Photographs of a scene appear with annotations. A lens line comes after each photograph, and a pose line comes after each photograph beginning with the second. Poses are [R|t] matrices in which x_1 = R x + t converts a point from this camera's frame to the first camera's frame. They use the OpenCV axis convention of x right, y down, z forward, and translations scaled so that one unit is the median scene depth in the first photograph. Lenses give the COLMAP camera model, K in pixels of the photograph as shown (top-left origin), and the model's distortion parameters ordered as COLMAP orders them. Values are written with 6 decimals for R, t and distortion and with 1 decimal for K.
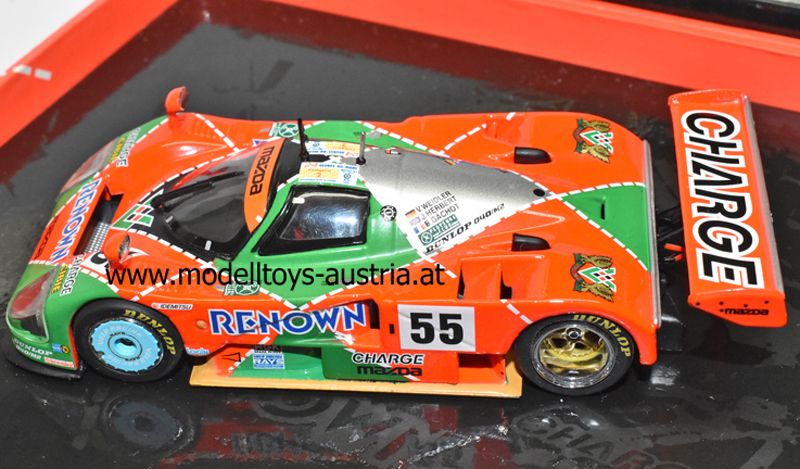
lens RADIAL K [[1397.0, 0, 400.0], [0, 1397.0, 234.5], [0, 0, 1]] dist [-0.034404, 0.006092]
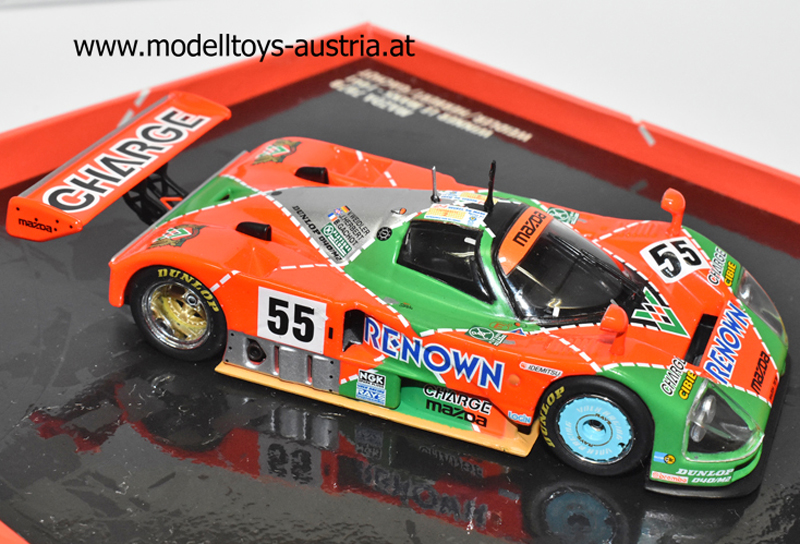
lens RADIAL K [[1404.1, 0, 400.0], [0, 1404.1, 272.0], [0, 0, 1]] dist [-0.005260, -0.134127]
pose [[-0.961990, -0.138934, 0.235103, -0.257462], [0.163742, 0.395534, 0.903737, -0.984594], [-0.218551, 0.907882, -0.357750, 1.457947]]
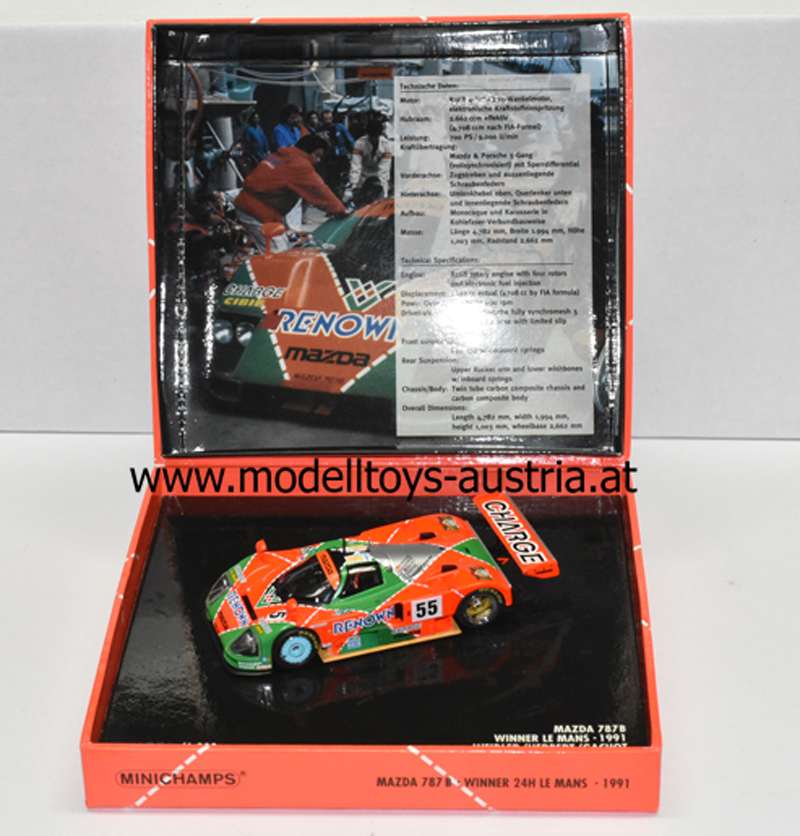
lens RADIAL K [[2004.2, 0, 400.0], [0, 2004.2, 418.0], [0, 0, 1]] dist [0.023813, 0.122033]
pose [[0.913572, -0.179831, 0.364757, -1.165665], [0.240391, 0.962242, -0.127682, 0.173739], [-0.328023, 0.204330, 0.922307, -2.135632]]
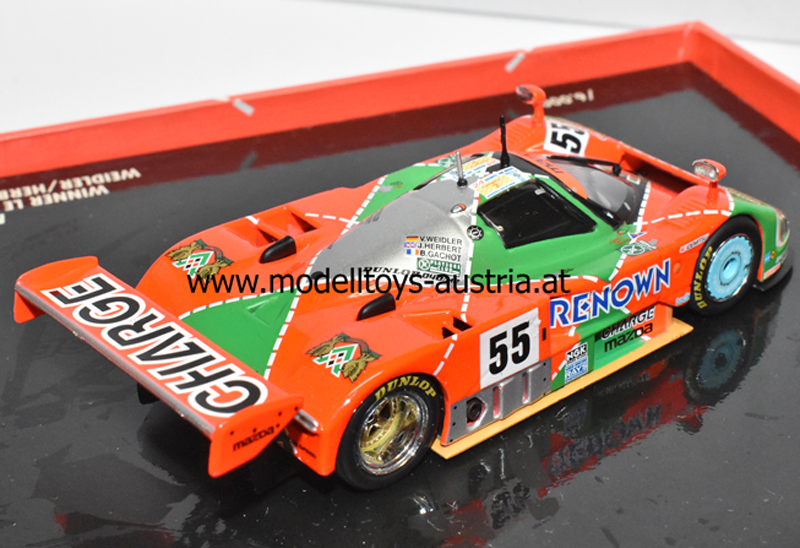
lens RADIAL K [[1577.3, 0, 443.2], [0, 1577.3, 274.0], [0, 0, 1]] dist [-0.037273, -0.126560]
pose [[-0.688203, 0.406235, -0.601124, 0.682891], [-0.410092, 0.465678, 0.784199, -0.899948], [0.598500, 0.786204, -0.153887, 1.243549]]
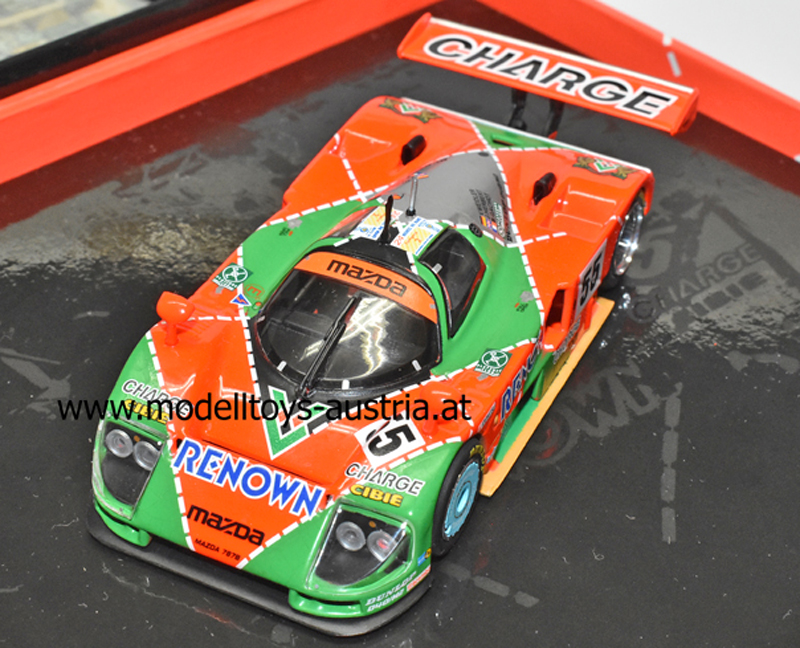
lens RADIAL K [[1695.6, 0, 400.0], [0, 1695.6, 324.0], [0, 0, 1]] dist [-0.021782, -0.123555]
pose [[0.343393, -0.534715, 0.772115, -0.984079], [0.538200, 0.785768, 0.304810, -0.356692], [-0.769690, 0.310882, 0.557611, 0.399600]]
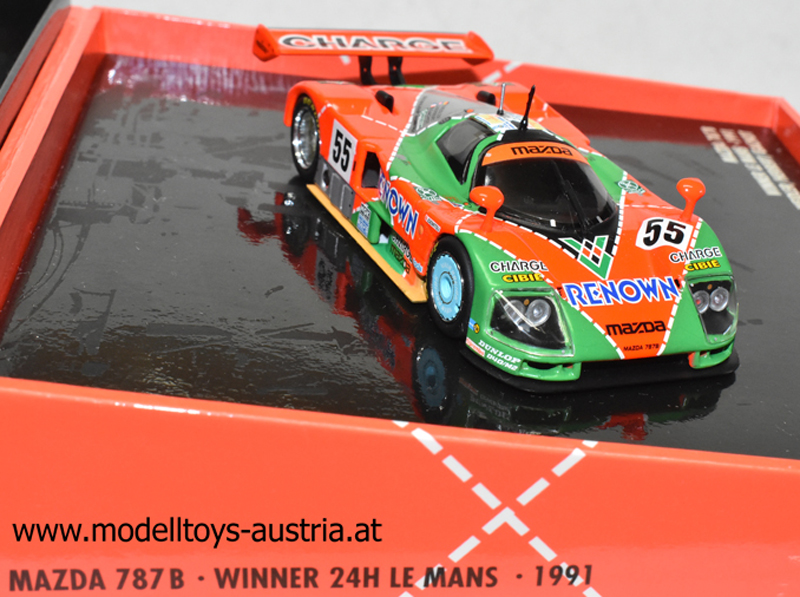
lens RADIAL K [[1507.1, 0, 400.0], [0, 1507.1, 298.5], [0, 0, 1]] dist [-0.053795, -0.121286]
pose [[-0.495003, -0.393260, 0.774802, -1.068565], [0.442539, 0.653285, 0.614311, -0.794949], [-0.747751, 0.646966, -0.149345, 1.394791]]
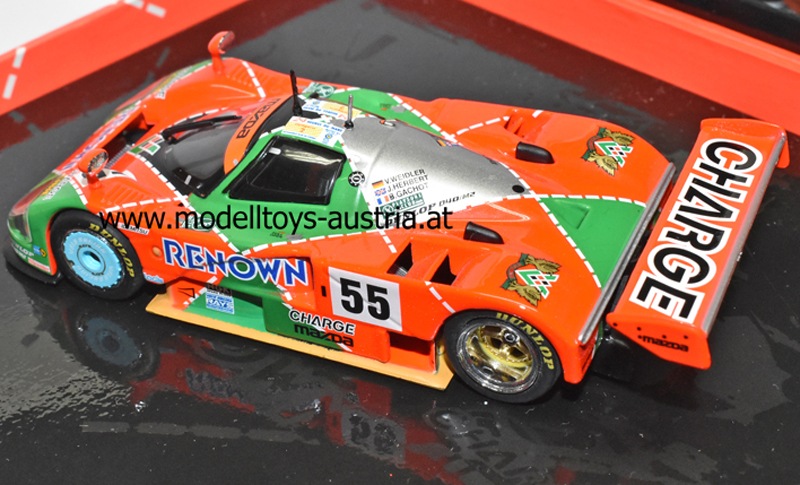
lens RADIAL K [[1454.1, 0, 383.2], [0, 1454.1, 242.5], [0, 0, 1]] dist [-0.039708, -0.046714]
pose [[0.947581, 0.190626, -0.256422, 0.282878], [-0.195447, 0.980691, 0.006796, 0.017992], [0.252767, 0.043677, 0.966541, 0.013730]]
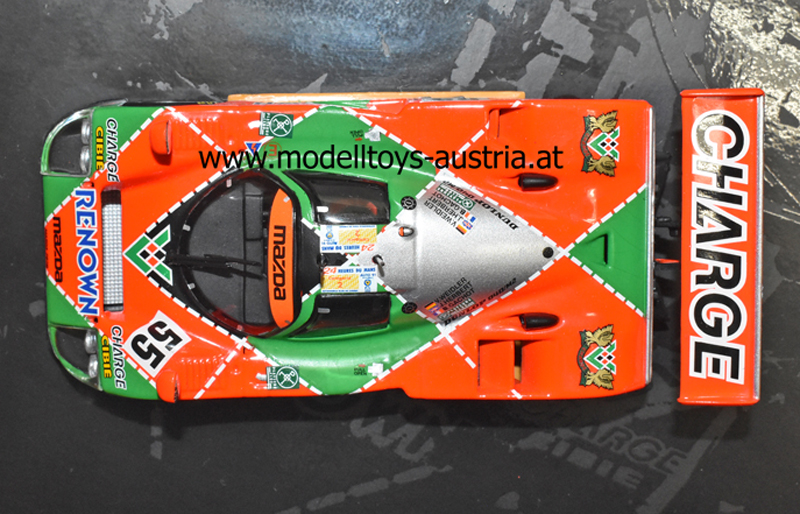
lens RADIAL K [[1508.5, 0, 375.8], [0, 1508.5, 226.3], [0, 0, 1]] dist [-0.043892, 0.171675]
pose [[0.992651, -0.113885, 0.040909, -0.073677], [0.026283, 0.532900, 0.845770, -1.024044], [-0.118121, -0.838480, 0.531977, 0.446647]]
